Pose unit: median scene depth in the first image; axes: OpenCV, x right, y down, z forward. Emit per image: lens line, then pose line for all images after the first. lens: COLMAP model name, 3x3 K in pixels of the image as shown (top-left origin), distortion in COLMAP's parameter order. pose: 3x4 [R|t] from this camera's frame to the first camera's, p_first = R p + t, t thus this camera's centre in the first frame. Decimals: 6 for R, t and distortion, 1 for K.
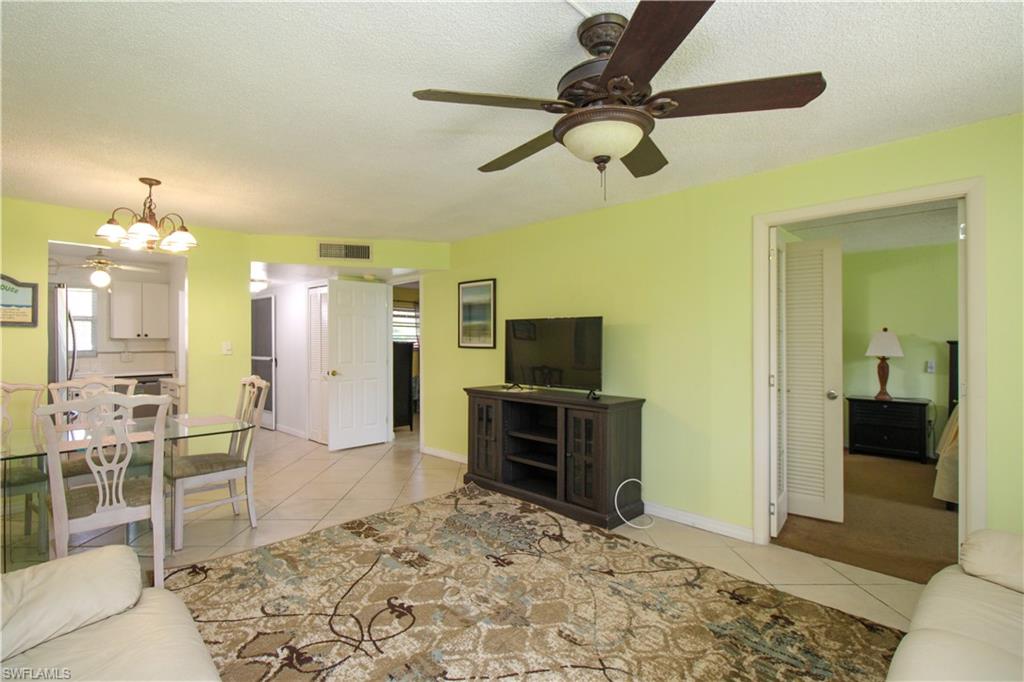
lens RADIAL K [[474.4, 0, 494.5], [0, 474.4, 340.6], [0, 0, 1]] dist [0.016458, -0.011172]
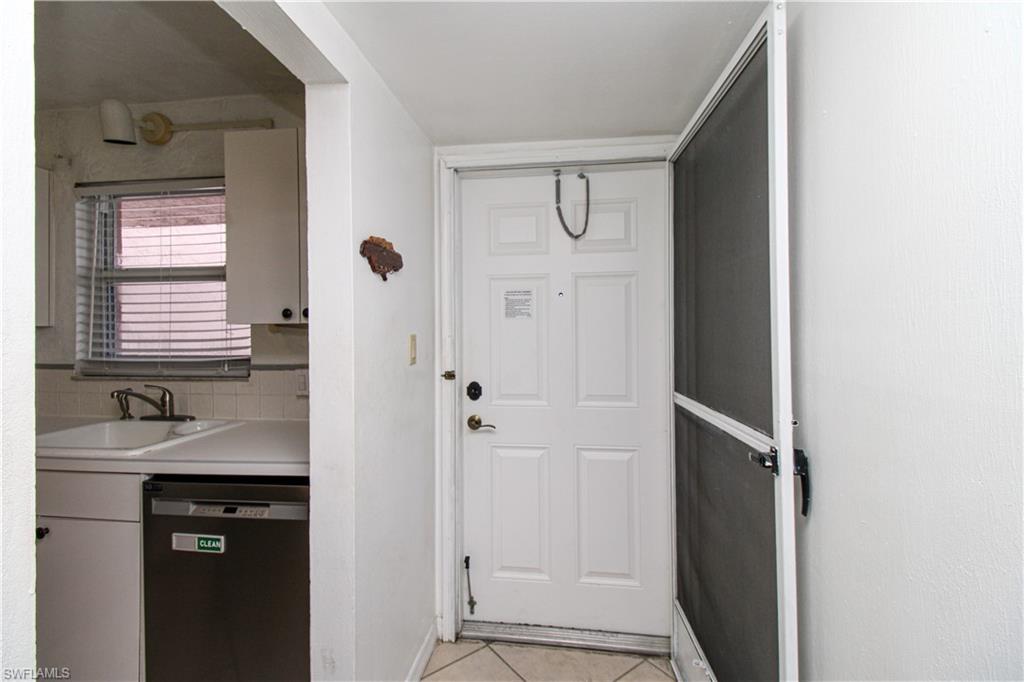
lens RADIAL K [[474.4, 0, 504.8], [0, 474.4, 333.0], [0, 0, 1]] dist [0.016458, -0.011172]
pose [[0.599278, -0.000710, -0.800541, -0.886277], [0.009218, 0.999939, 0.006014, -0.000321], [0.800488, -0.010983, 0.599248, 1.876210]]
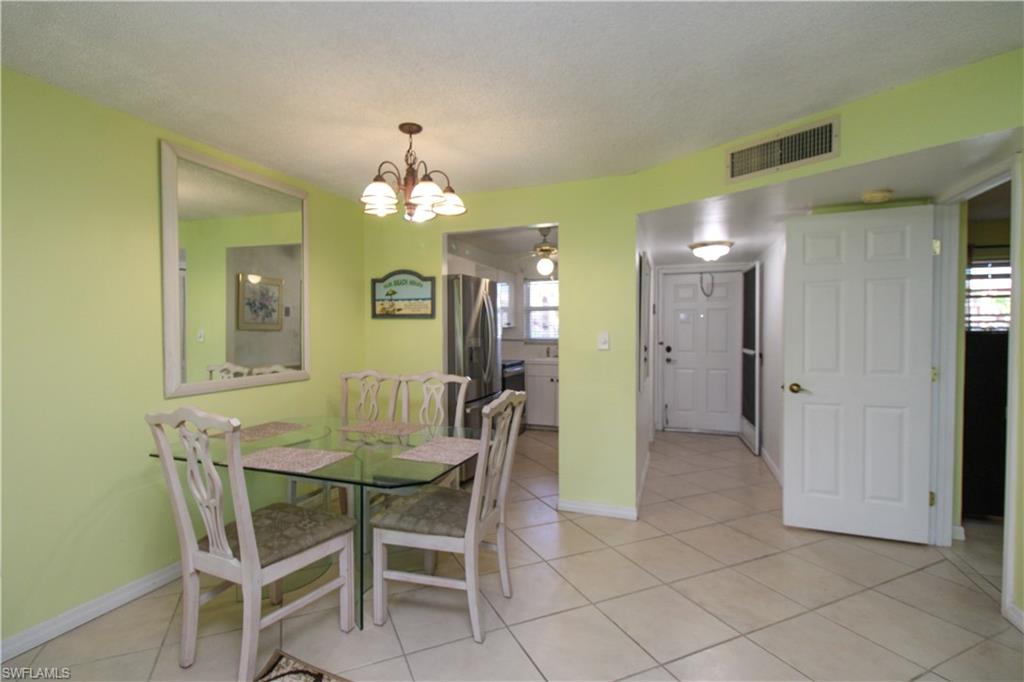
lens RADIAL K [[474.4, 0, 496.0], [0, 474.4, 343.3], [0, 0, 1]] dist [0.016458, -0.011172]
pose [[0.398317, 0.026824, -0.916856, 0.054319], [0.008044, 0.999432, 0.032735, -0.007958], [0.917213, -0.020413, 0.397875, 0.817851]]
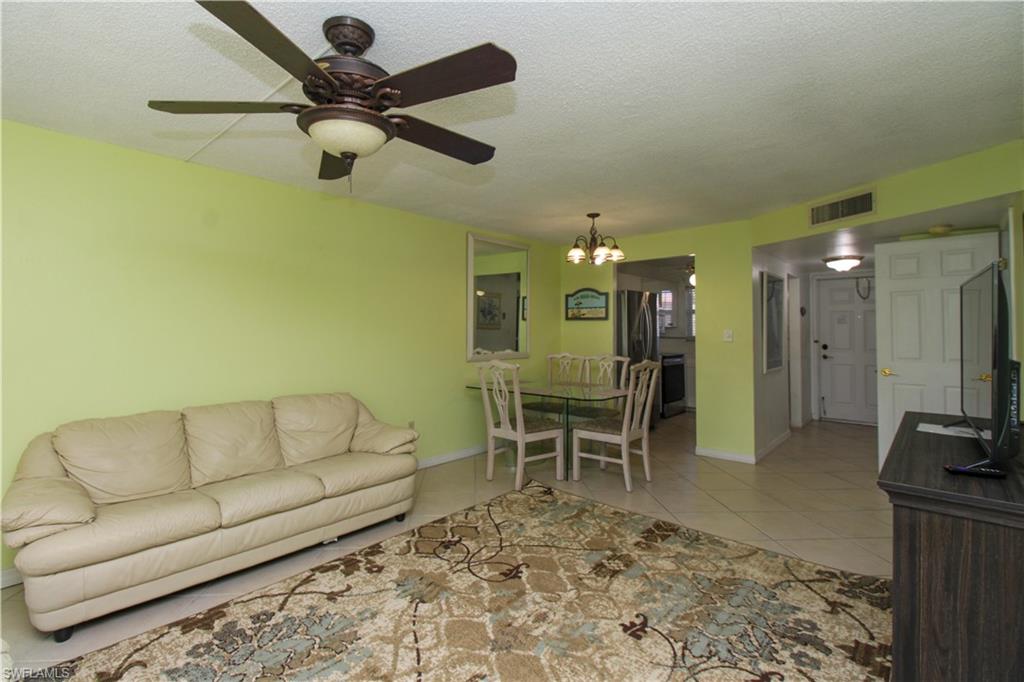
lens RADIAL K [[474.4, 0, 495.0], [0, 474.4, 322.7], [0, 0, 1]] dist [0.016458, -0.011172]
pose [[0.039390, -0.015542, -0.999103, 0.656522], [0.005285, 0.999868, -0.015346, 0.001239], [0.999210, -0.004675, 0.039467, 0.660419]]
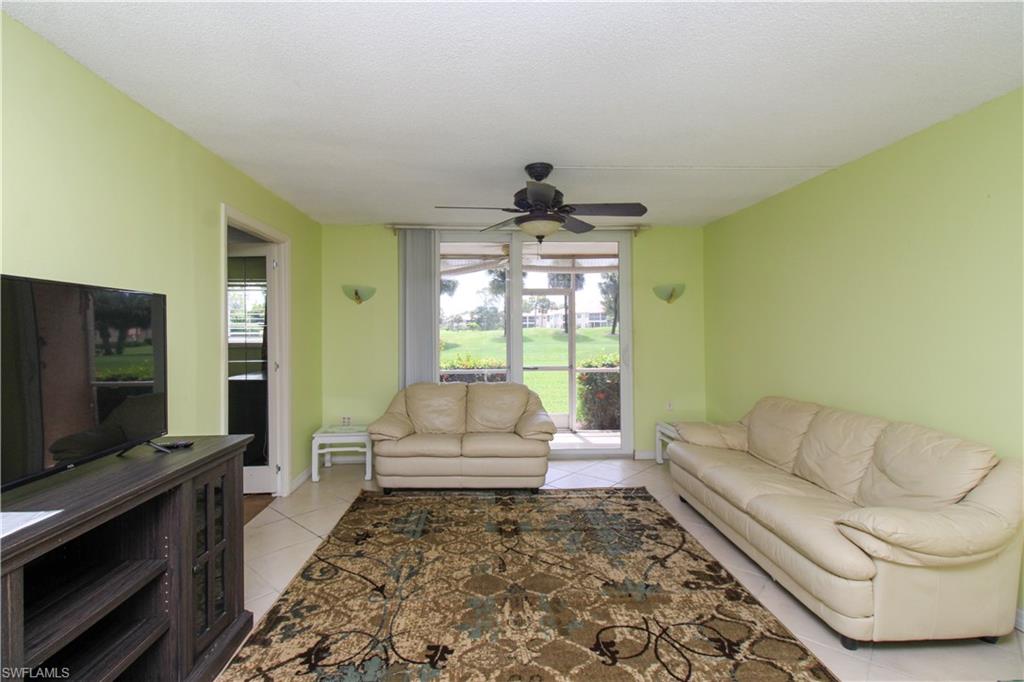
lens RADIAL K [[474.4, 0, 493.9], [0, 474.4, 319.7], [0, 0, 1]] dist [0.016458, -0.011172]
pose [[-0.729134, 0.014191, 0.684224, -0.466441], [0.003289, 0.999846, -0.017232, -0.013615], [-0.684363, -0.010314, -0.729069, 1.276616]]
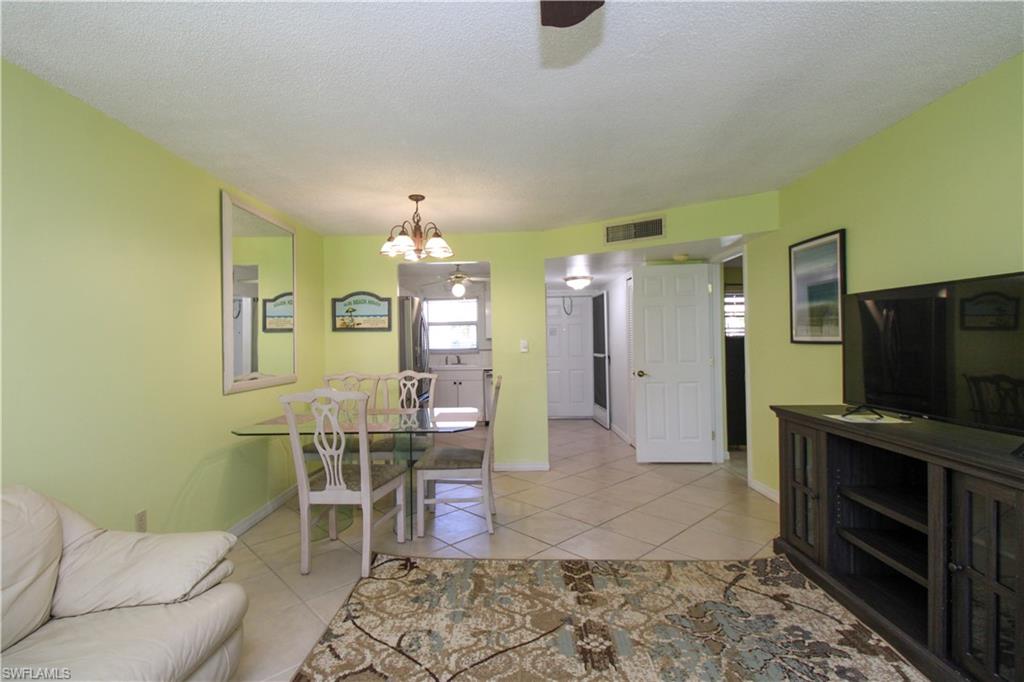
lens RADIAL K [[474.4, 0, 495.9], [0, 474.4, 342.3], [0, 0, 1]] dist [0.016458, -0.011172]
pose [[0.678364, -0.011461, -0.734637, 0.217863], [0.019850, 0.999799, 0.002732, 0.004970], [0.734458, -0.016436, 0.678455, 0.379351]]
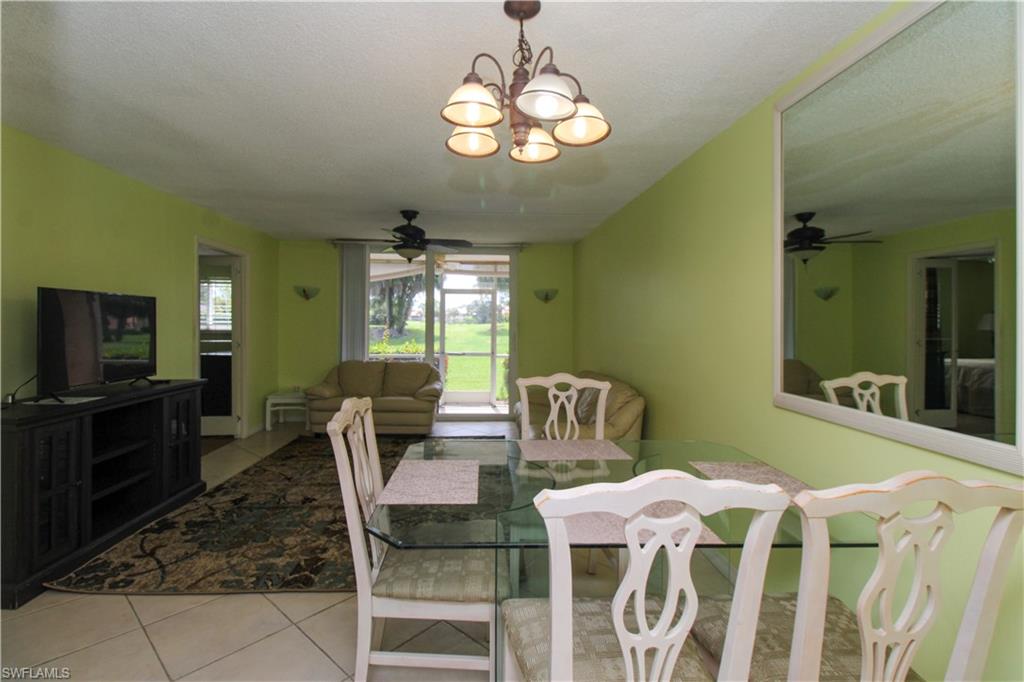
lens RADIAL K [[474.4, 0, 495.1], [0, 474.4, 320.4], [0, 0, 1]] dist [0.016458, -0.011172]
pose [[-0.732412, -0.006374, 0.680832, -1.046406], [-0.011512, 0.999929, -0.003023, -0.010745], [-0.680764, -0.010052, -0.732434, 1.387934]]
